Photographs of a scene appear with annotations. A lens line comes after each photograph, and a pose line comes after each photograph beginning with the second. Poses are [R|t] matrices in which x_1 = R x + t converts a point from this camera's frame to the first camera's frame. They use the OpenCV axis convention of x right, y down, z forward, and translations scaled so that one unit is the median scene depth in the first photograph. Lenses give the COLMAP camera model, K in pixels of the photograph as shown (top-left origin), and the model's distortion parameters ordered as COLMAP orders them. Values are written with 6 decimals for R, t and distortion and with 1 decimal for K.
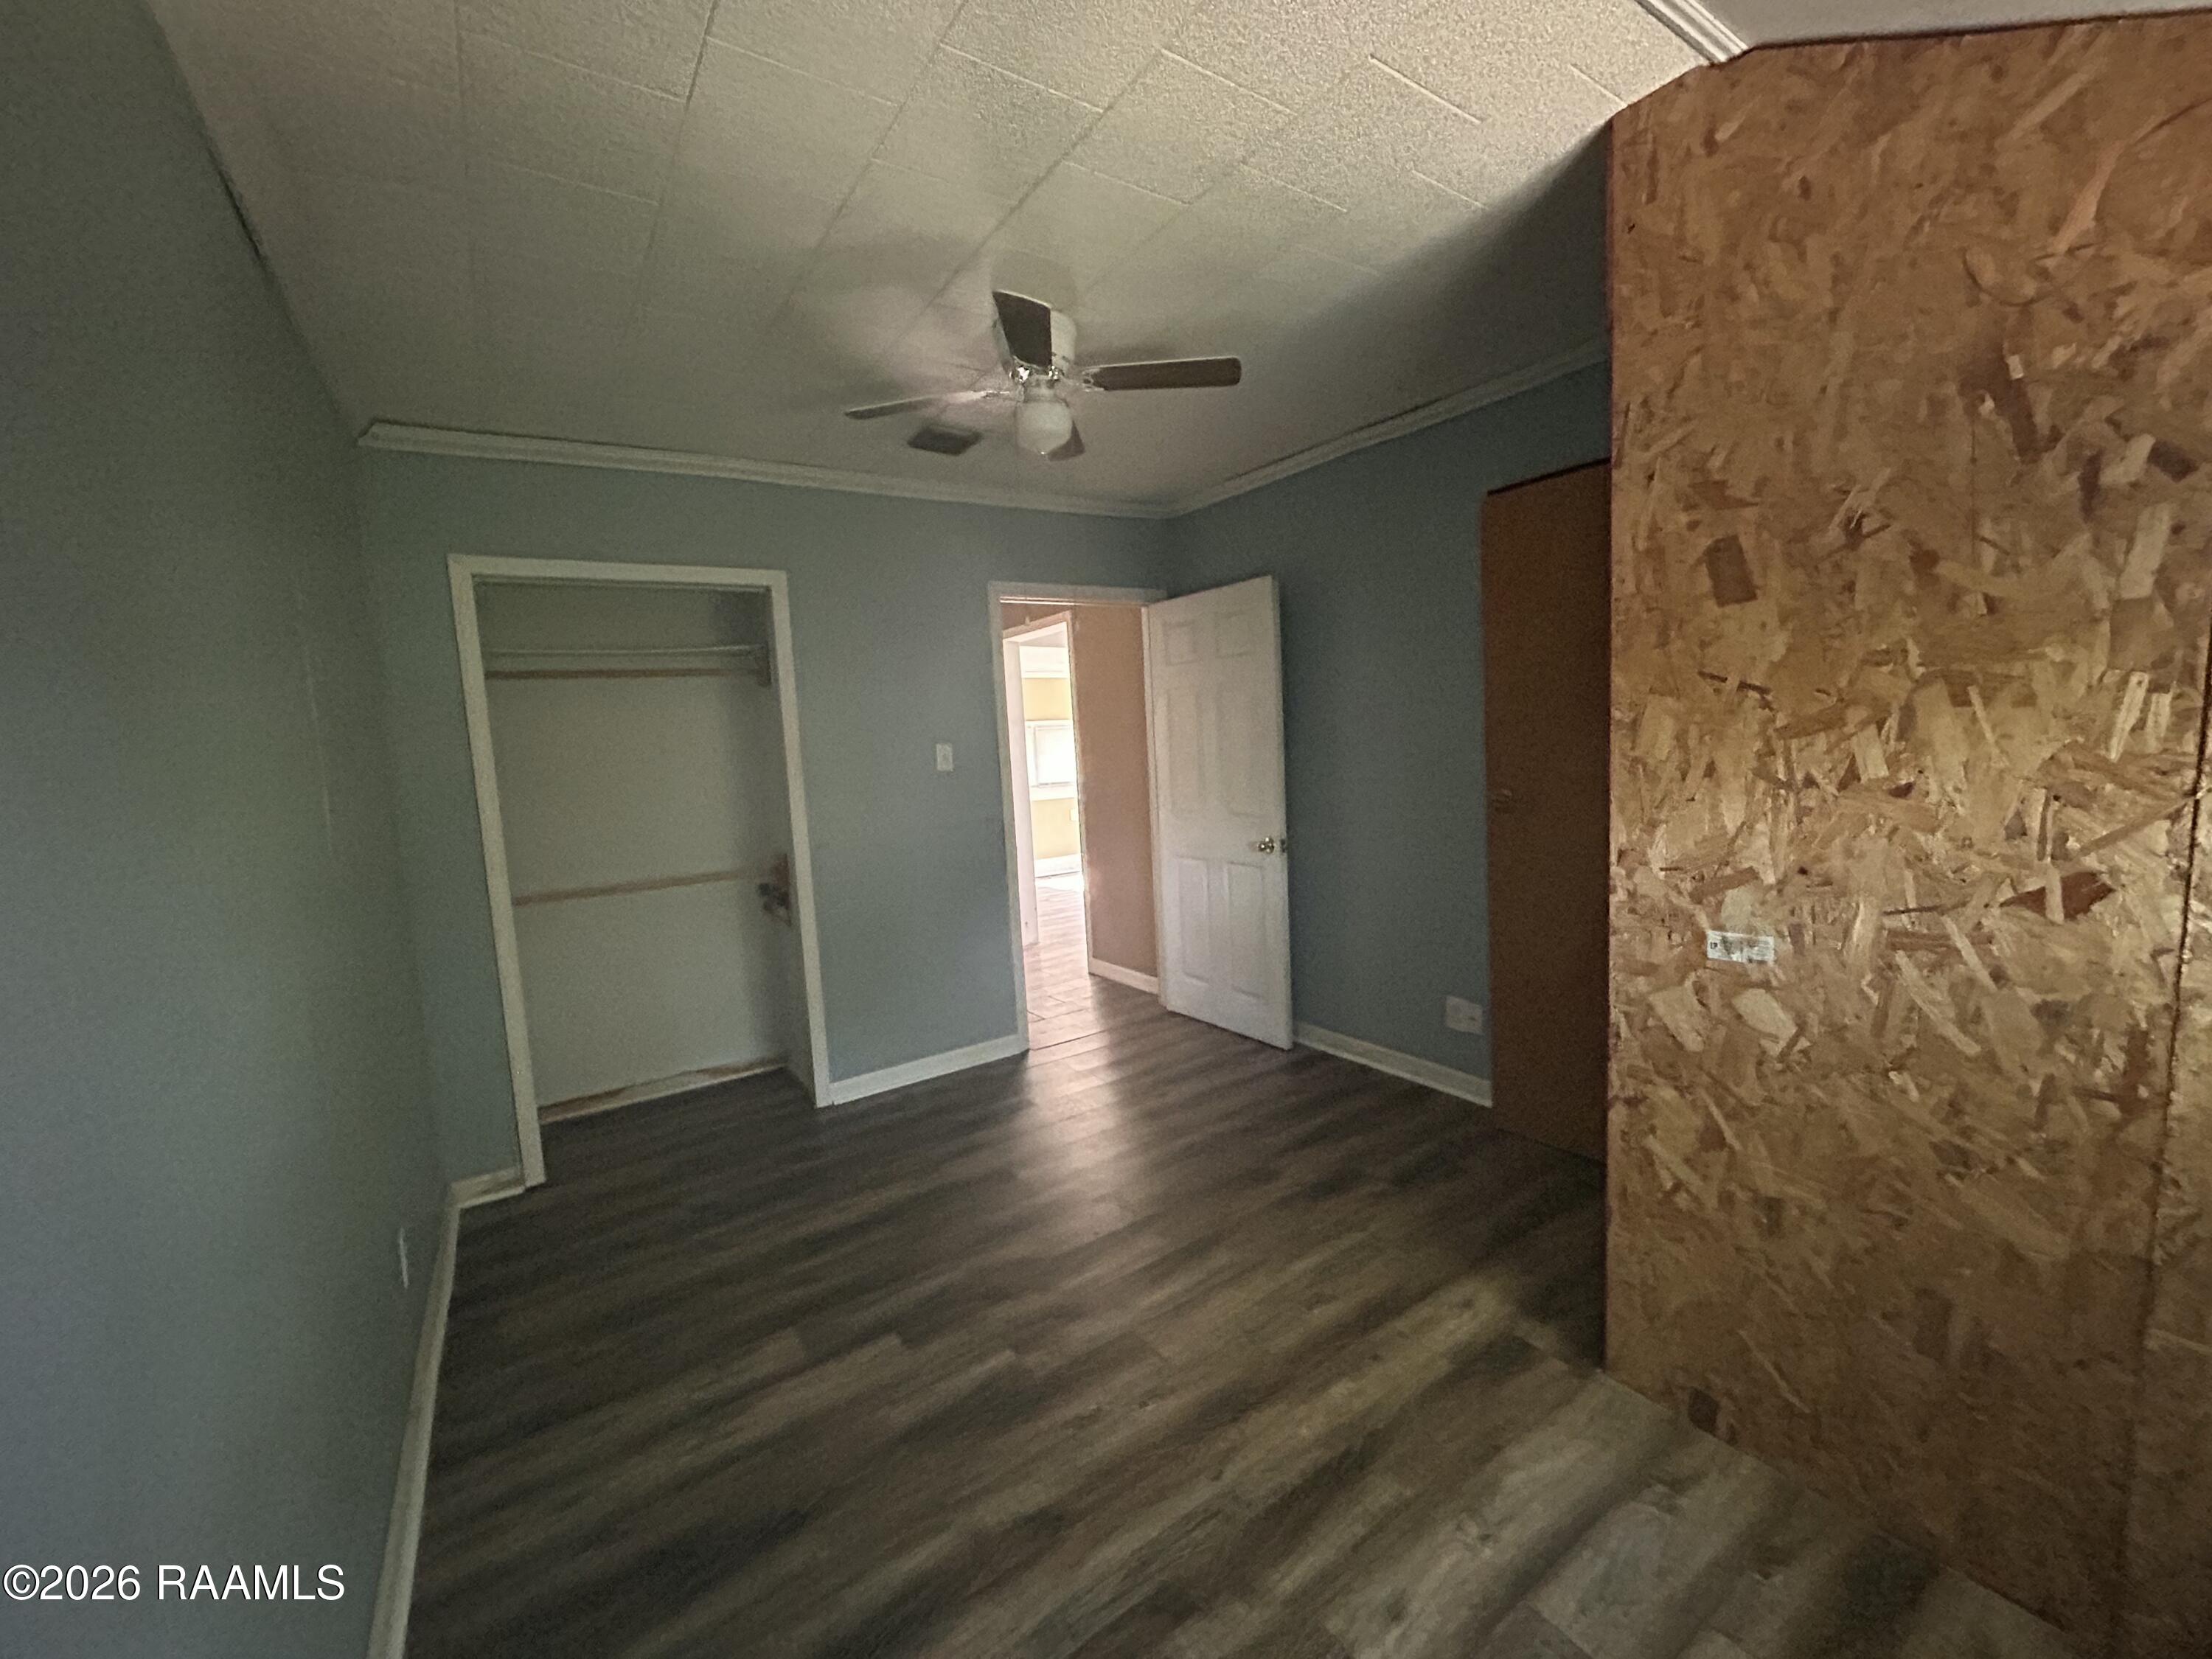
lens RADIAL K [[891.8, 0, 1105.9], [0, 891.8, 832.6], [0, 0, 1]] dist [0.001750, 0.001178]
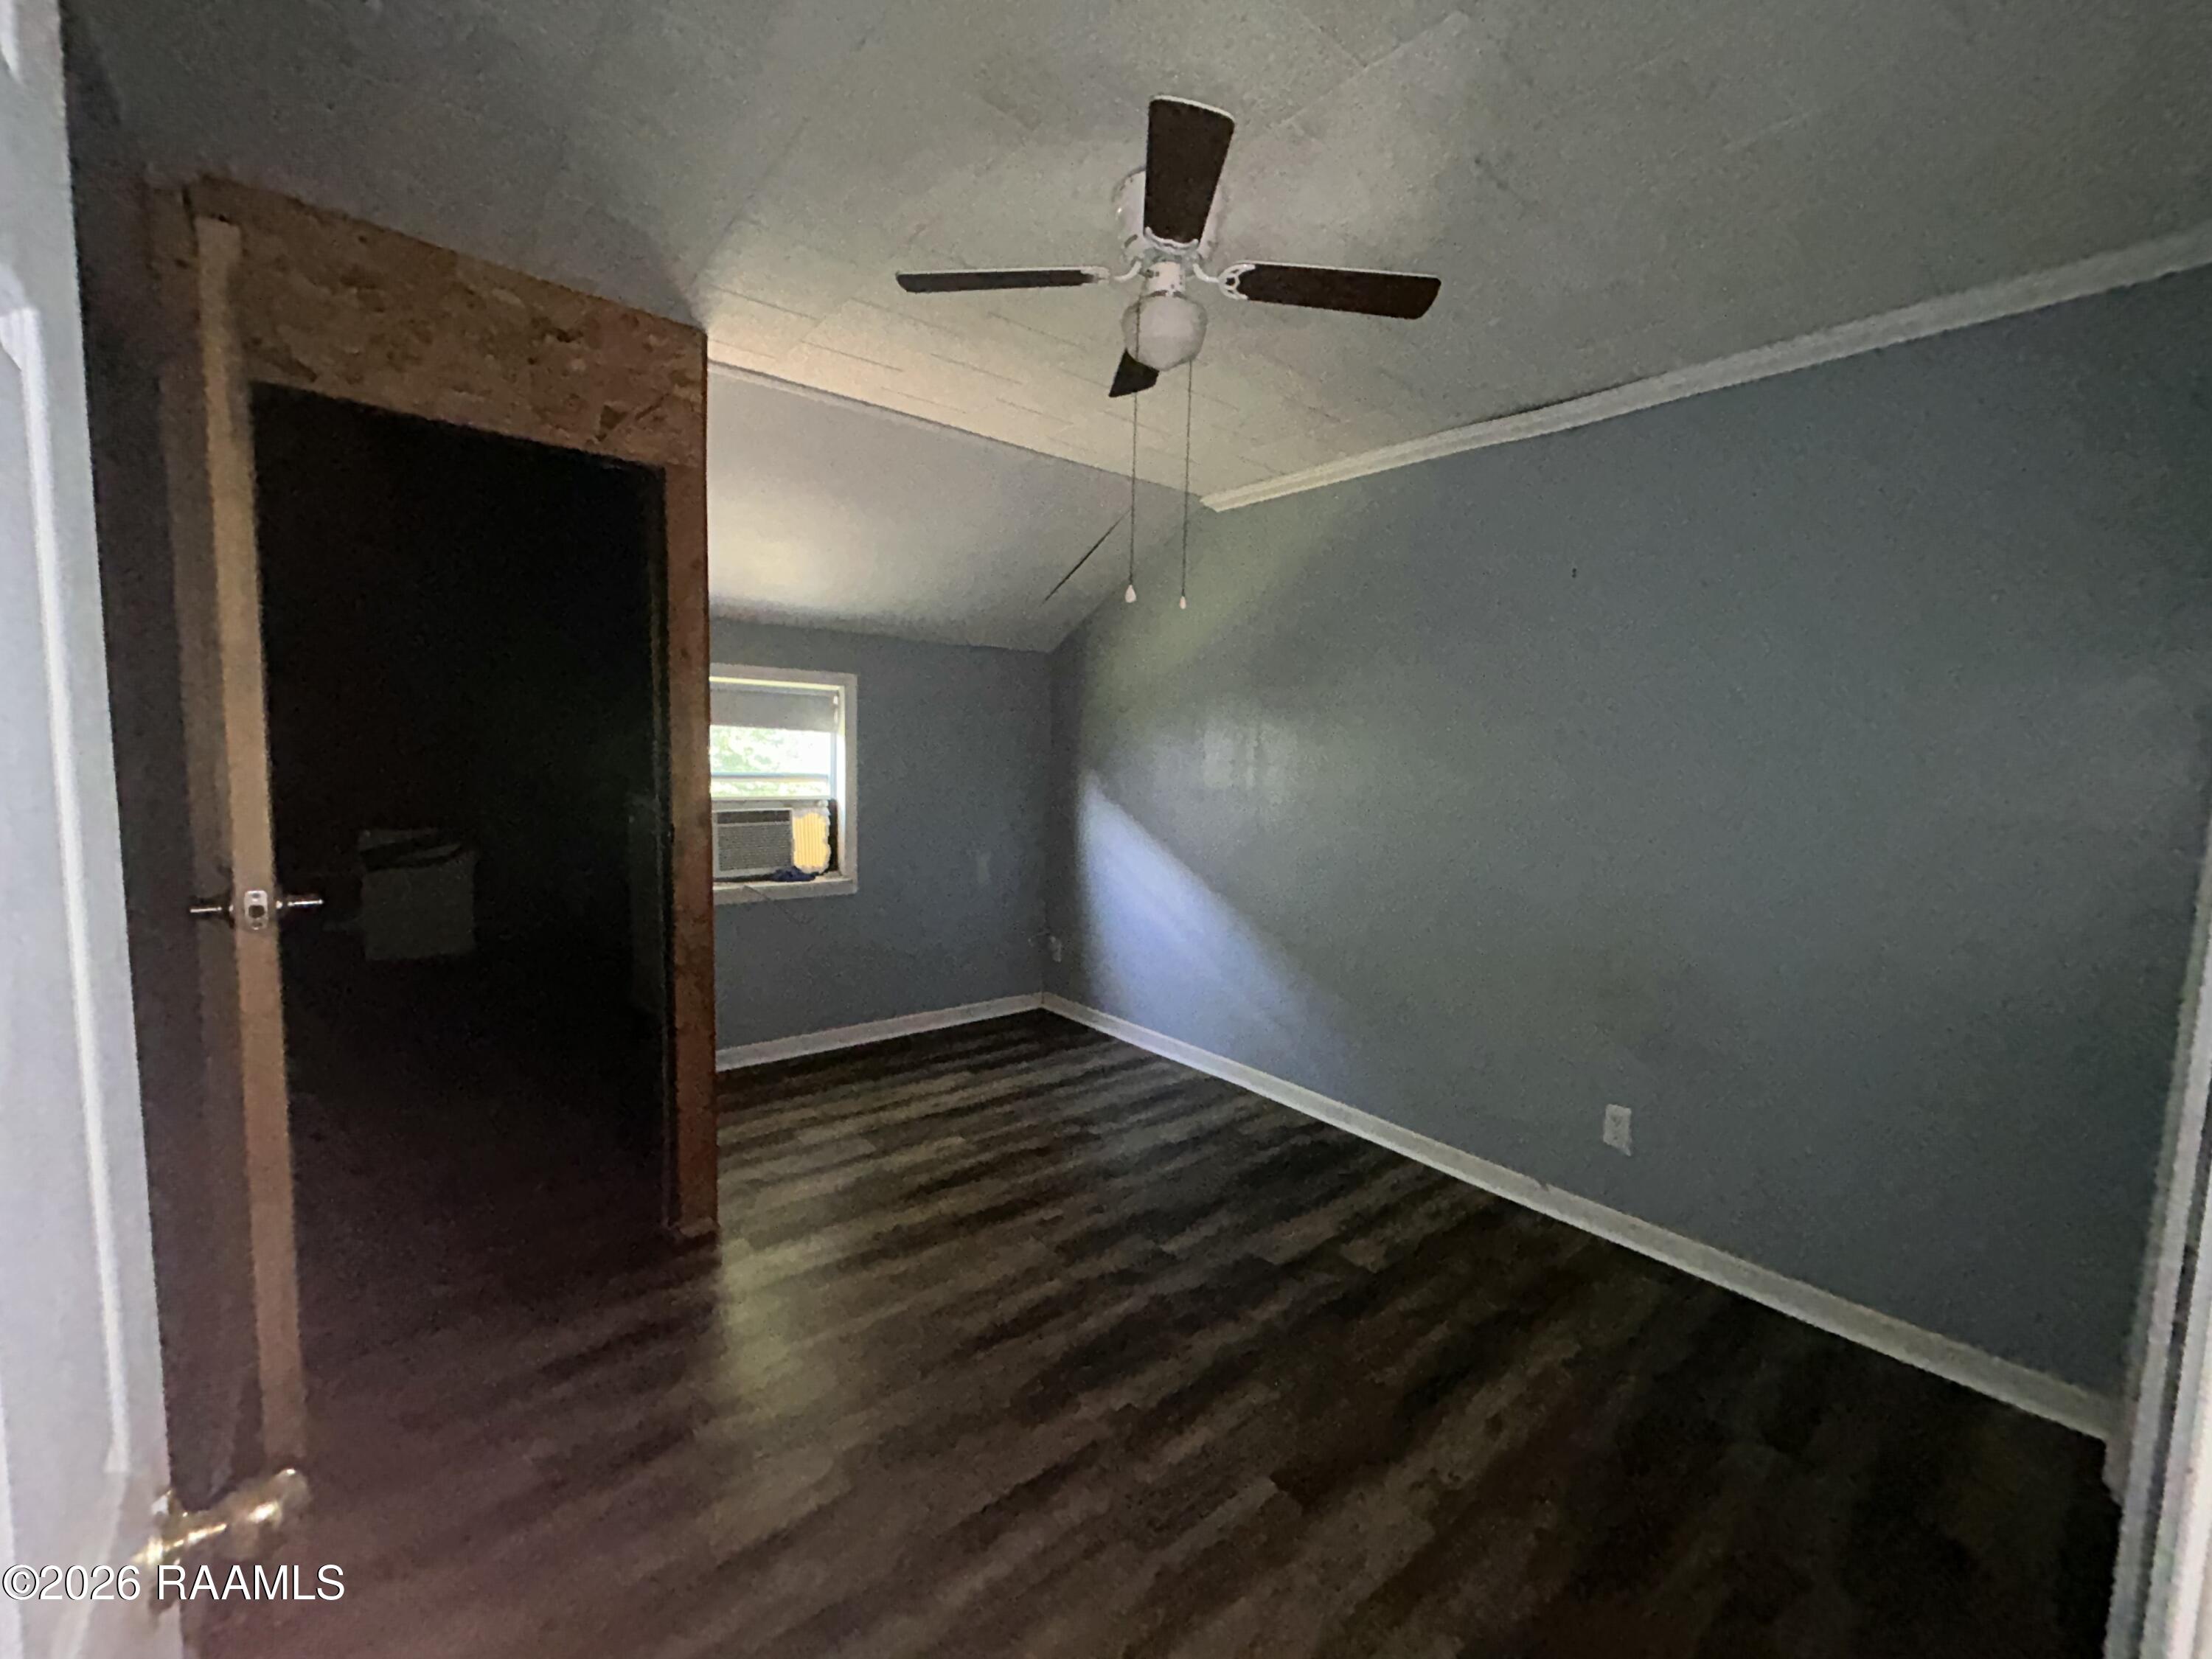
lens RADIAL K [[891.8, 0, 1106.4], [0, 891.8, 829.5], [0, 0, 1]] dist [0.001750, 0.001178]
pose [[-0.996011, 0.032612, -0.083053, 0.055632], [0.014997, 0.978757, 0.204474, -0.226064], [0.087957, 0.202413, -0.975342, 2.093490]]
